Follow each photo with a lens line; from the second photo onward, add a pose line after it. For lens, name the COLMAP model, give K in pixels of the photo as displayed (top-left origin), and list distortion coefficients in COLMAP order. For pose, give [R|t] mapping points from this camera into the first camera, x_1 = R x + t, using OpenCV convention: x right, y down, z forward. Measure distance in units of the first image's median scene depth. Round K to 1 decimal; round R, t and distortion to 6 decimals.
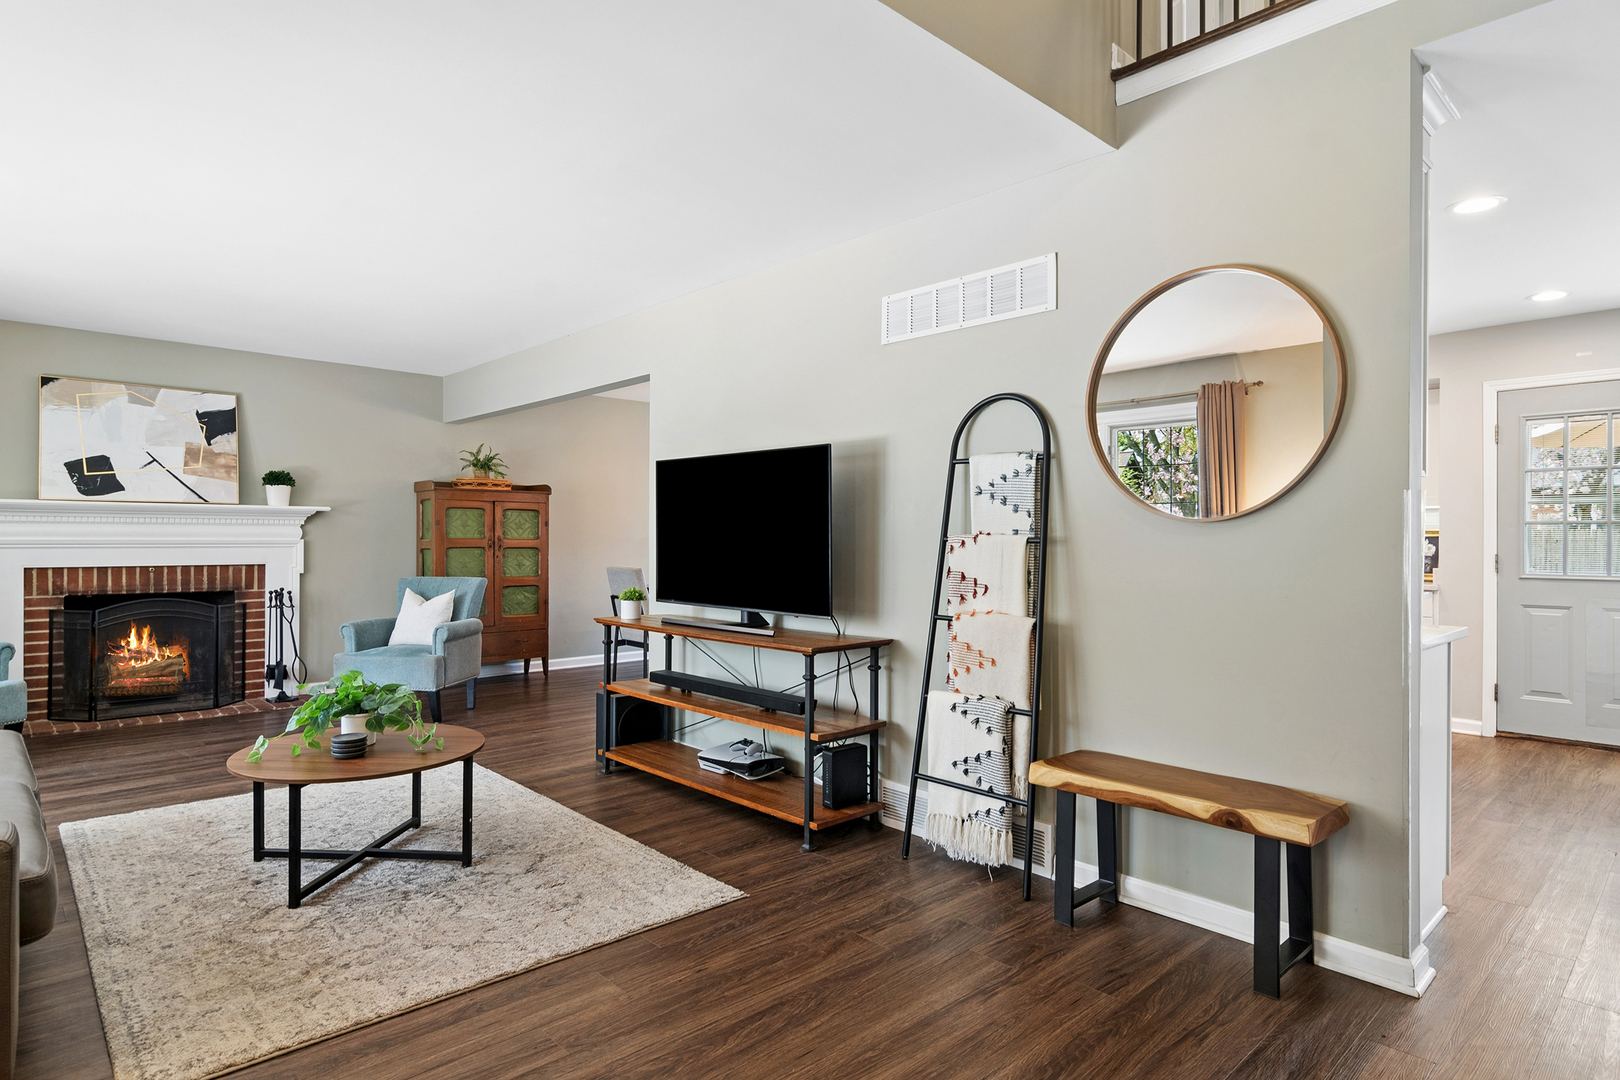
lens RADIAL K [[876.5, 0, 805.3], [0, 876.5, 539.2], [0, 0, 1]] dist [-0.004561, 0.004140]
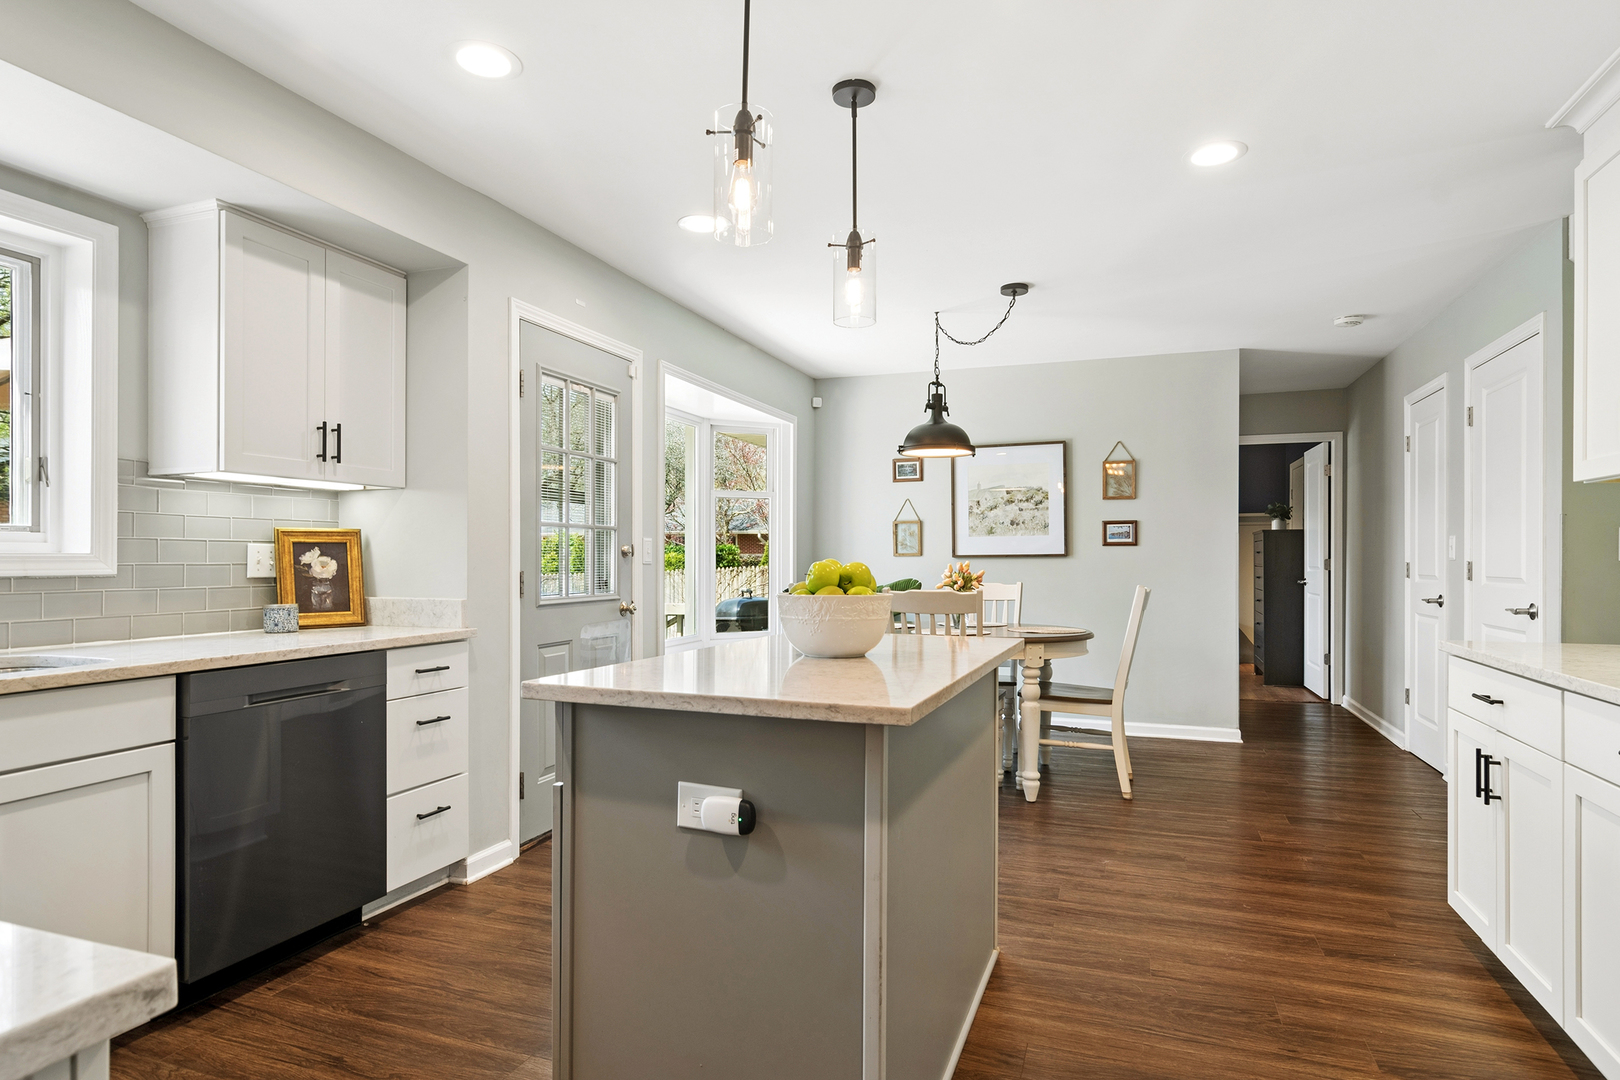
lens RADIAL K [[876.5, 0, 807.6], [0, 876.5, 560.3], [0, 0, 1]] dist [-0.004561, 0.004140]
pose [[-0.443779, -0.007018, 0.896109, 0.172062], [-0.000857, 0.999972, 0.007407, 0.005822], [-0.896136, 0.002519, -0.443773, 1.581514]]
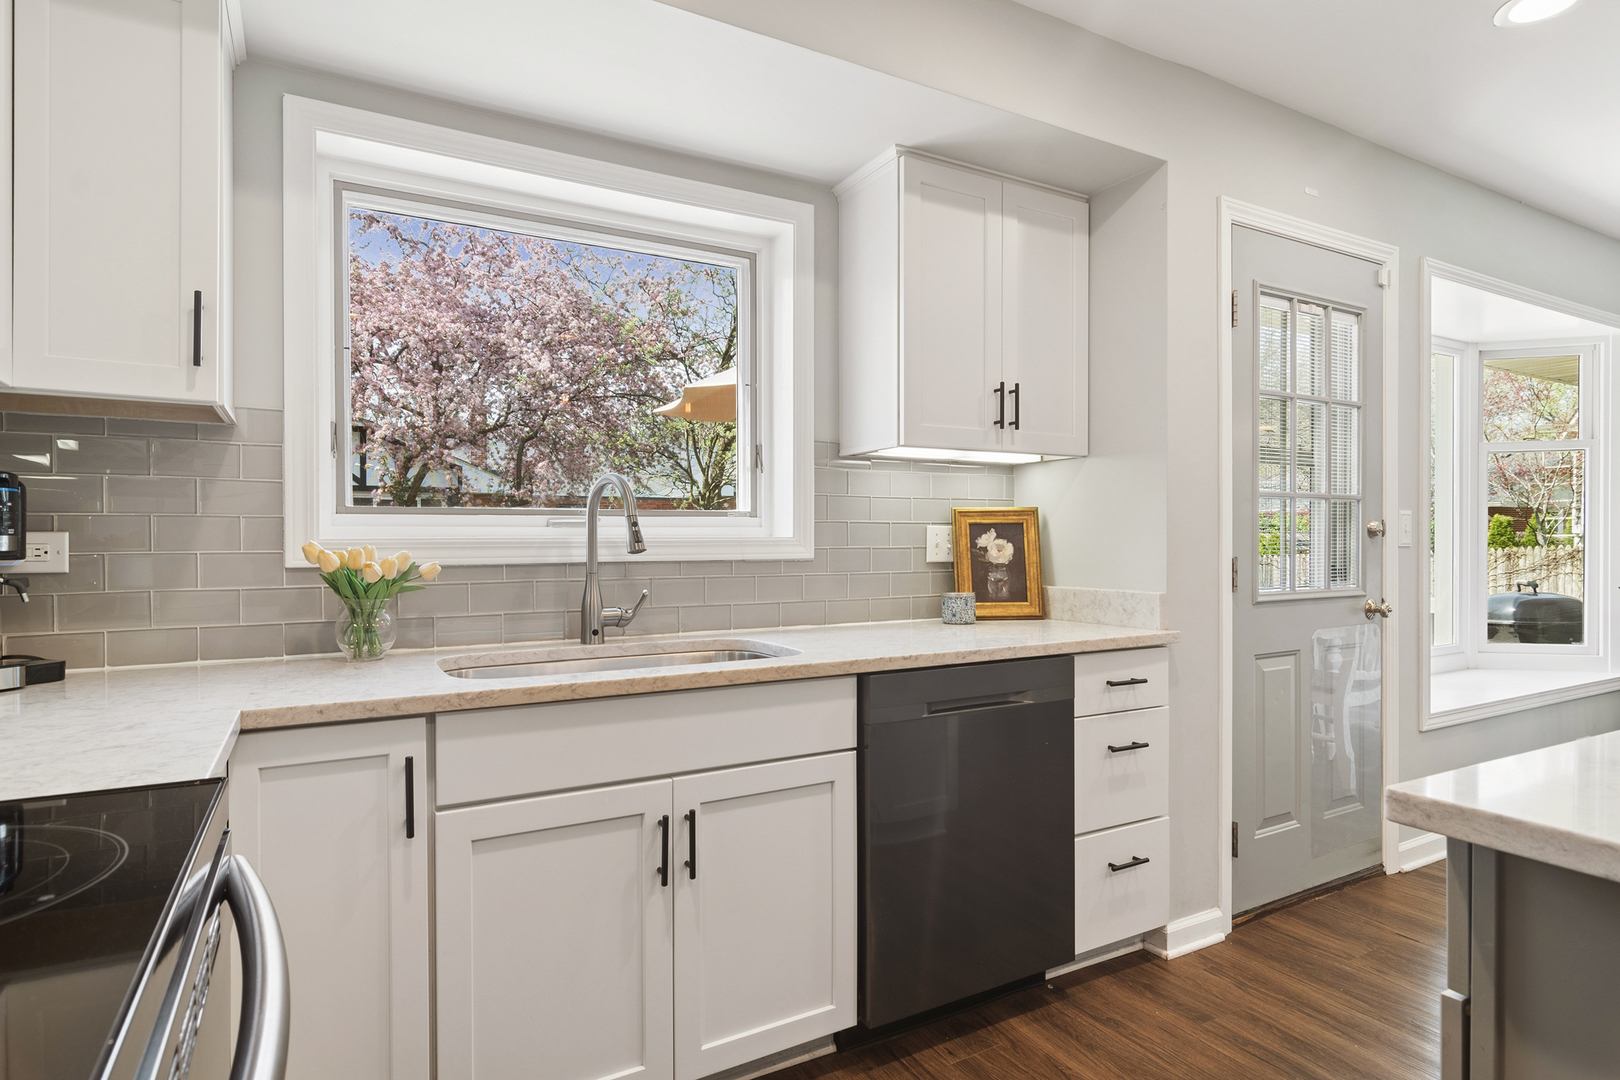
lens RADIAL K [[876.5, 0, 813.8], [0, 876.5, 545.6], [0, 0, 1]] dist [-0.004561, 0.004140]
pose [[0.237942, -0.011018, 0.971217, 0.375291], [0.007902, 0.999925, 0.009408, 0.006186], [-0.971247, 0.005435, 0.238011, 1.601725]]
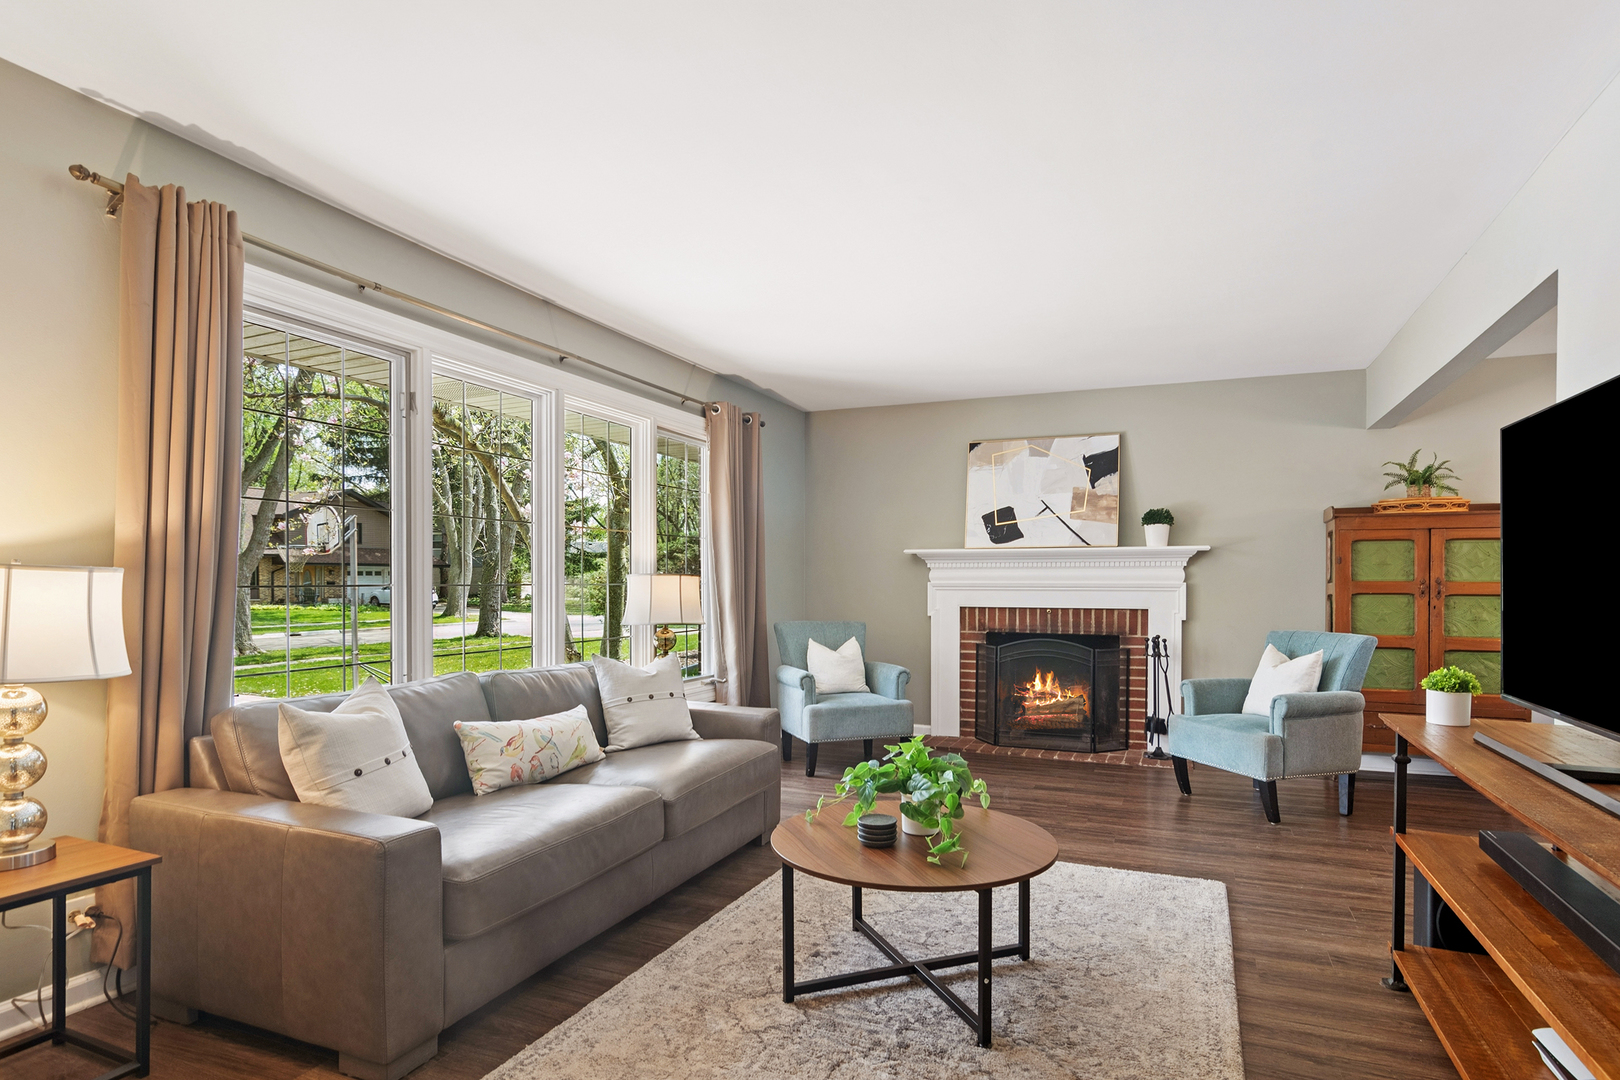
lens RADIAL K [[876.5, 0, 821.0], [0, 876.5, 590.1], [0, 0, 1]] dist [-0.004561, 0.004140]
pose [[0.410666, 0.005825, -0.911767, 0.167166], [-0.000506, 0.999981, 0.006161, 0.004254], [0.911786, -0.002069, 0.410661, 0.503388]]
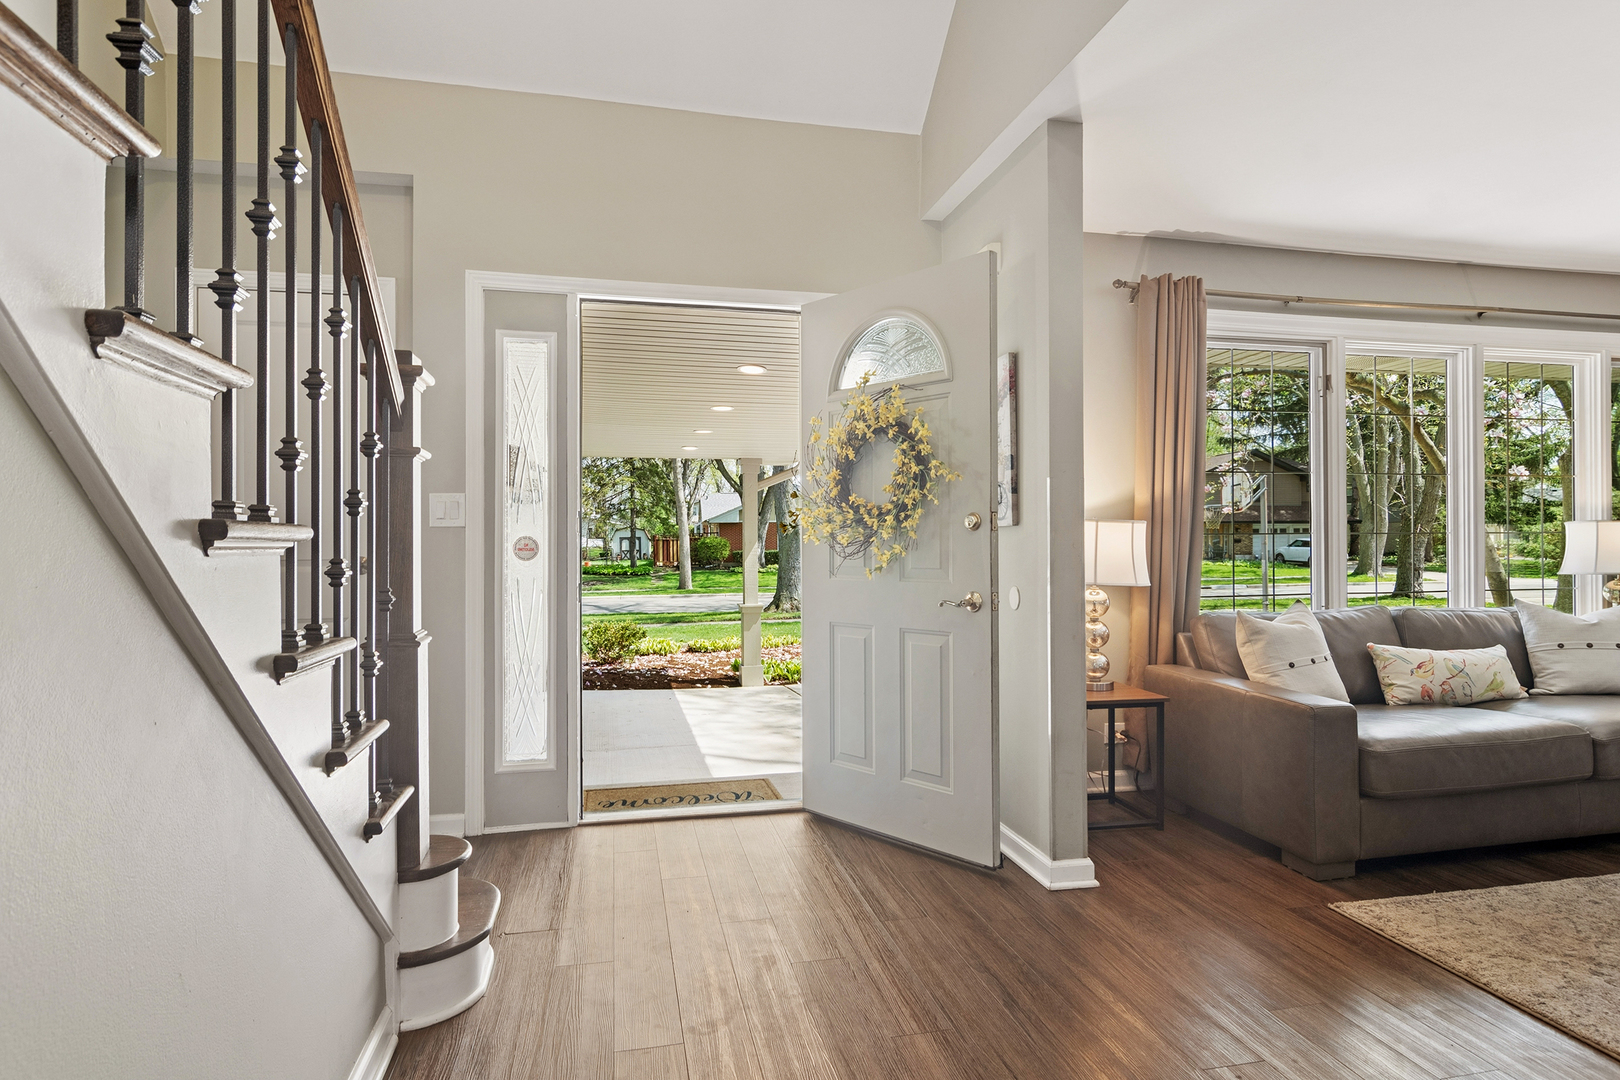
lens RADIAL K [[876.5, 0, 804.4], [0, 876.5, 534.3], [0, 0, 1]] dist [-0.004561, 0.004140]
pose [[-0.517814, -0.008025, -0.855455, 0.464914], [0.001189, 0.999948, -0.010100, 0.017760], [0.855492, -0.006247, -0.517778, 0.495185]]
